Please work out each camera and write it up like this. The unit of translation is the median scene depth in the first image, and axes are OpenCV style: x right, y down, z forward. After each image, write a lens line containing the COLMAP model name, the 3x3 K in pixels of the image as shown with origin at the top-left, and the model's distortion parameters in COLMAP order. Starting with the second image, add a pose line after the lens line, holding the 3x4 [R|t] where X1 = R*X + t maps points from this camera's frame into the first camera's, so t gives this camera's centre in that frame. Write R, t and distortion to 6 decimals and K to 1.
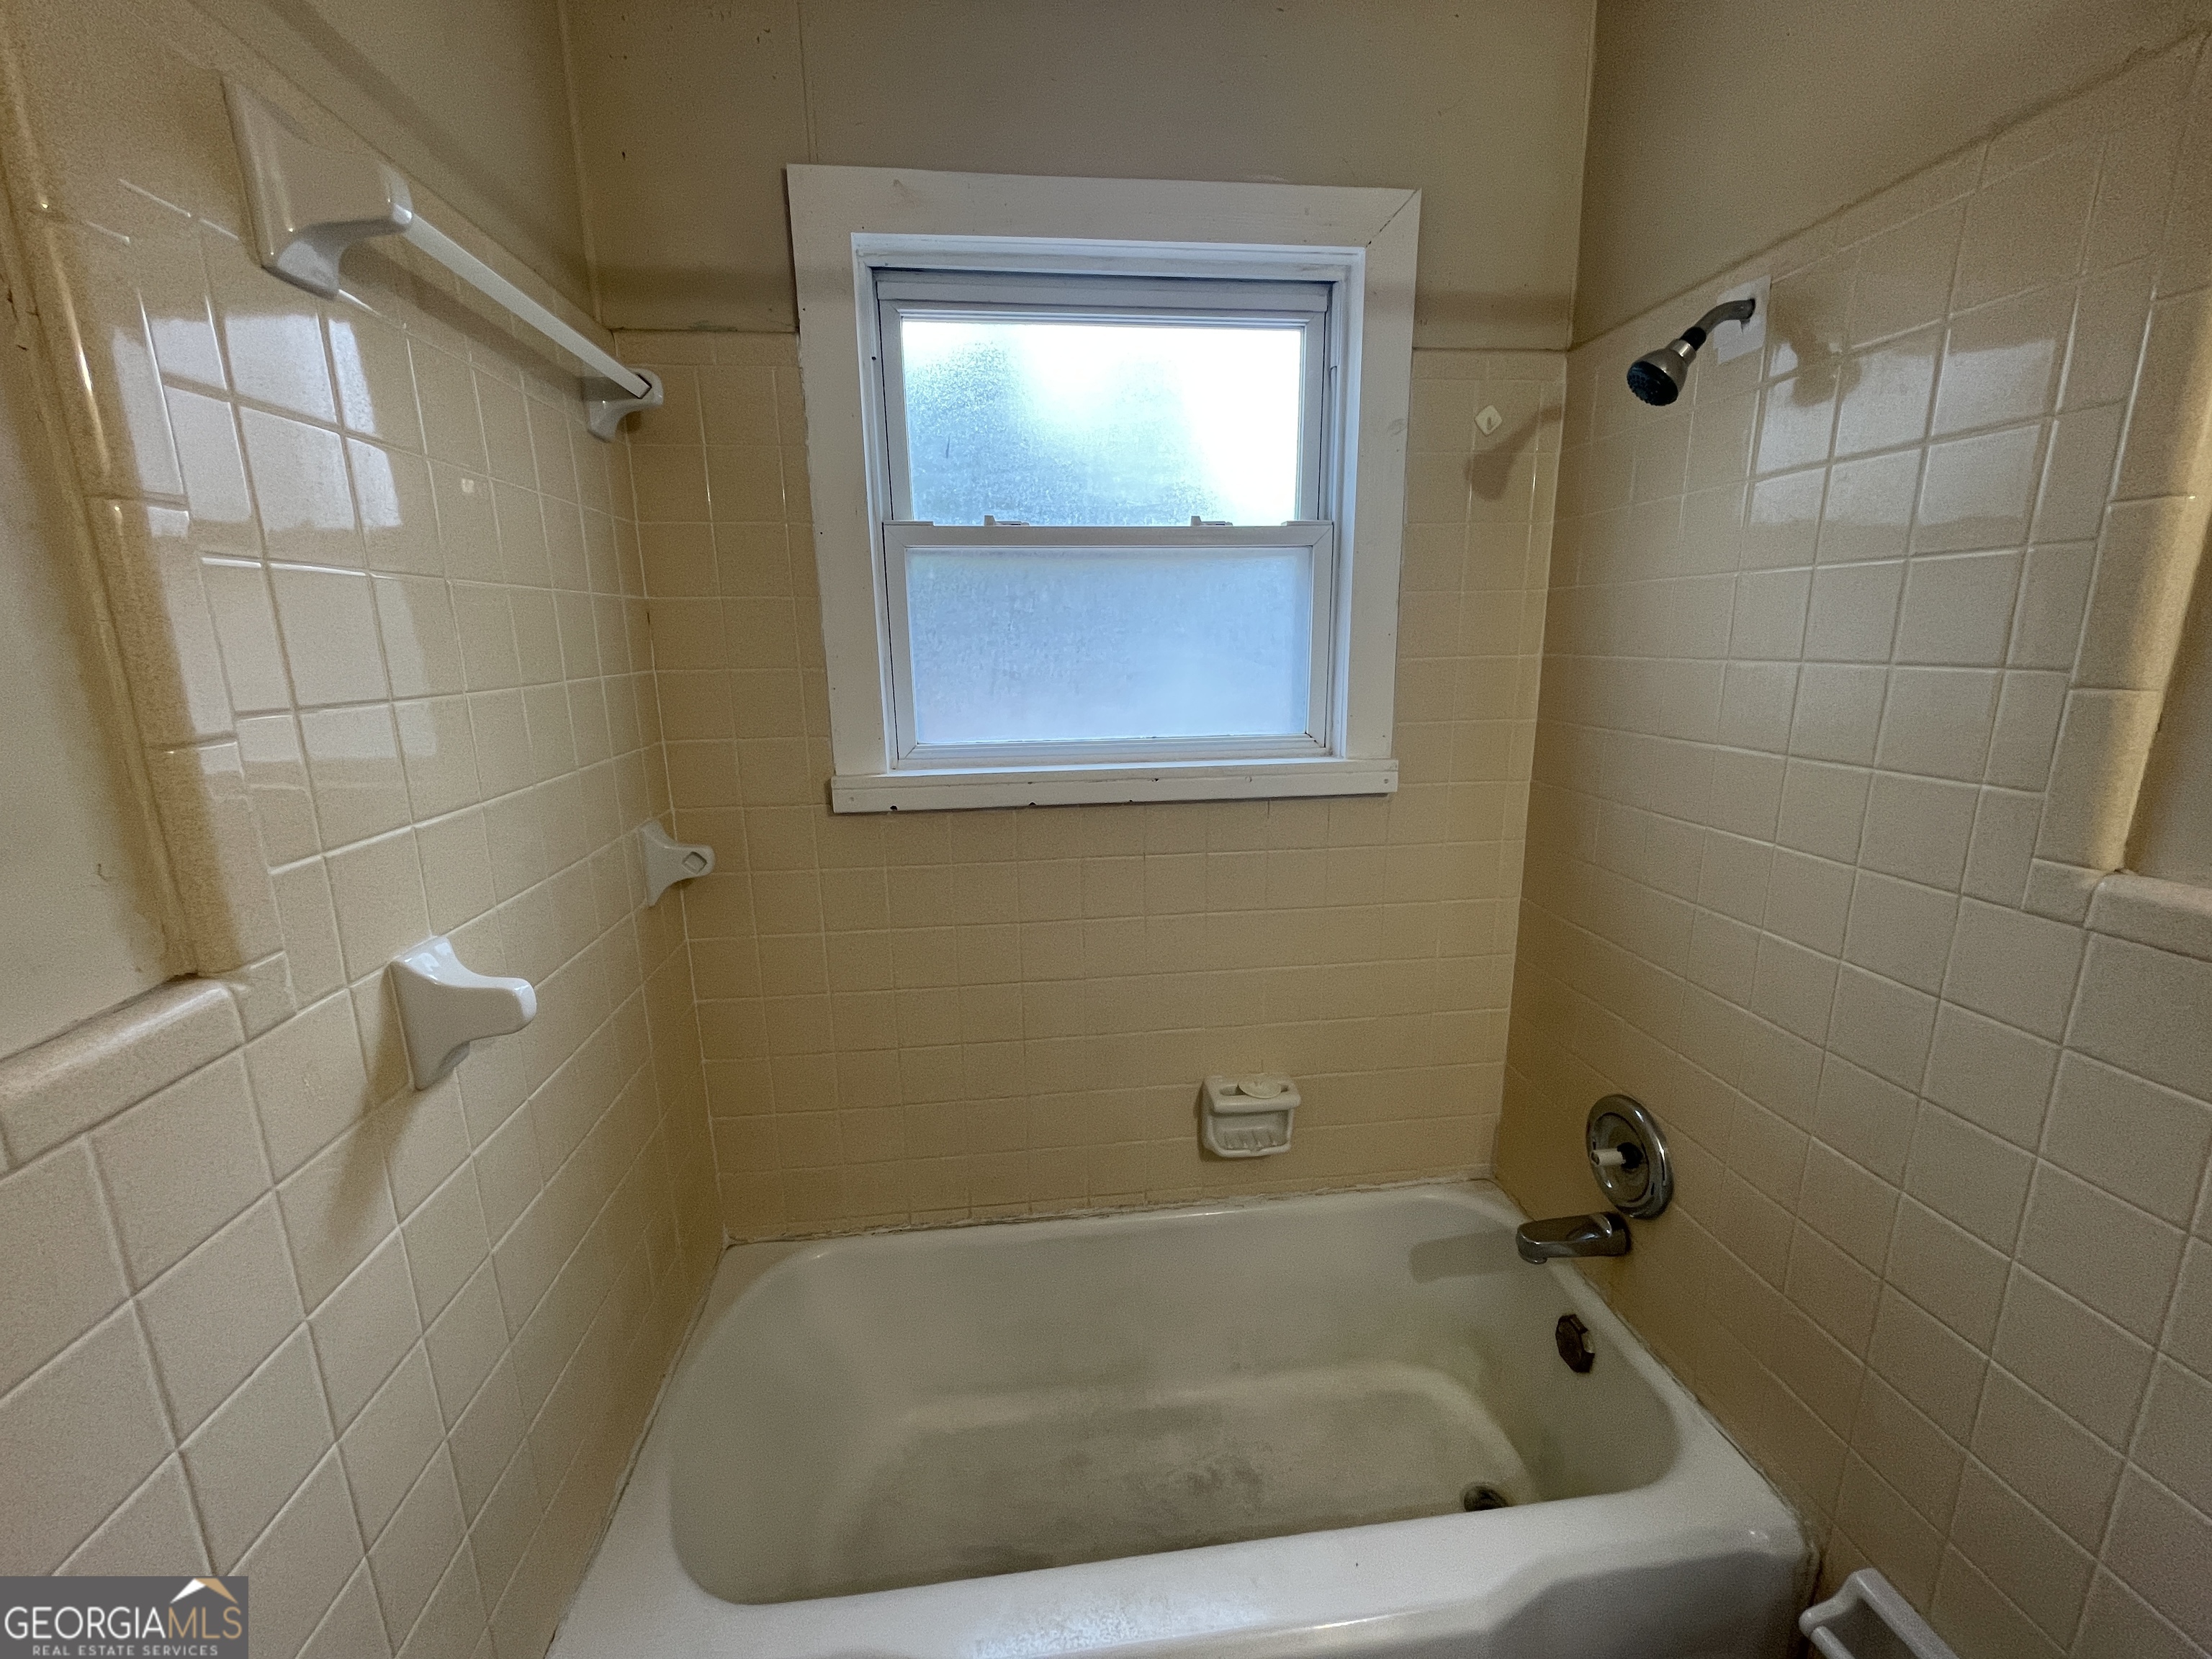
lens RADIAL K [[898.1, 0, 1109.2], [0, 898.1, 824.8], [0, 0, 1]] dist [-0.000798, 0.000211]
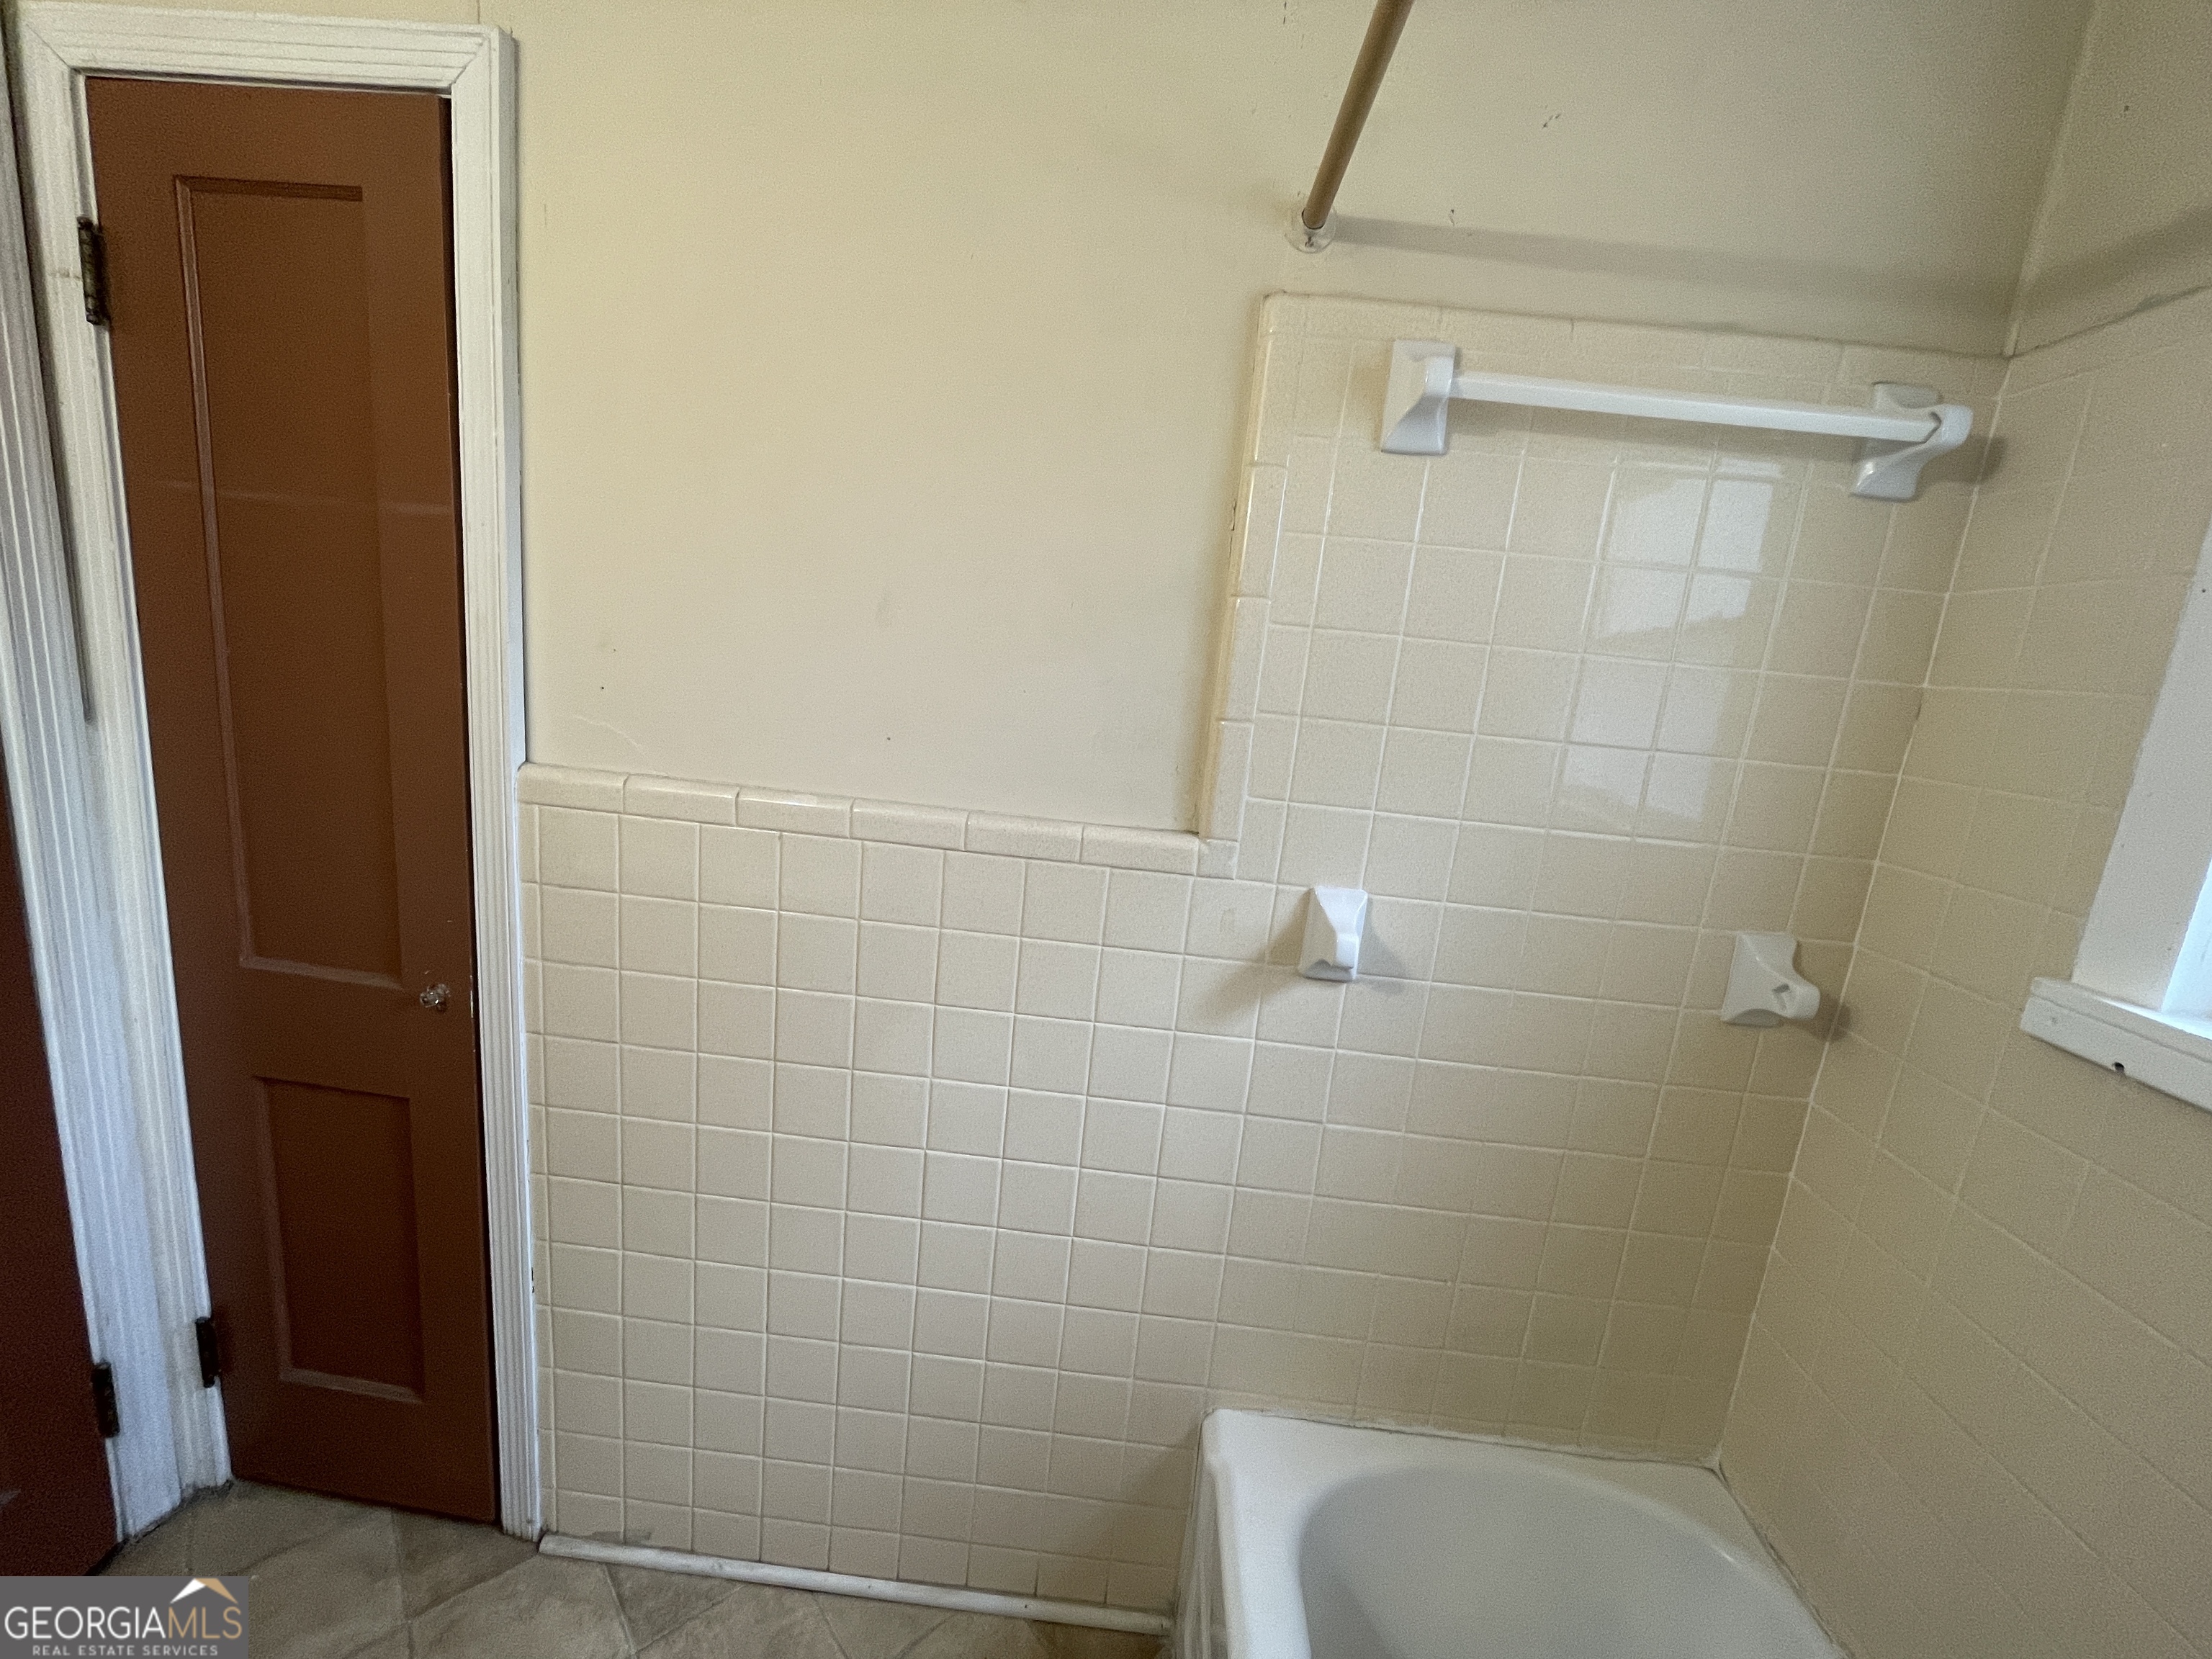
lens RADIAL K [[898.1, 0, 1105.4], [0, 898.1, 836.5], [0, 0, 1]] dist [-0.000798, 0.000211]
pose [[-0.168692, 0.186863, -0.967794, 0.774432], [-0.297786, 0.926322, 0.230761, -0.186588], [0.939610, 0.327123, -0.100618, 0.849816]]
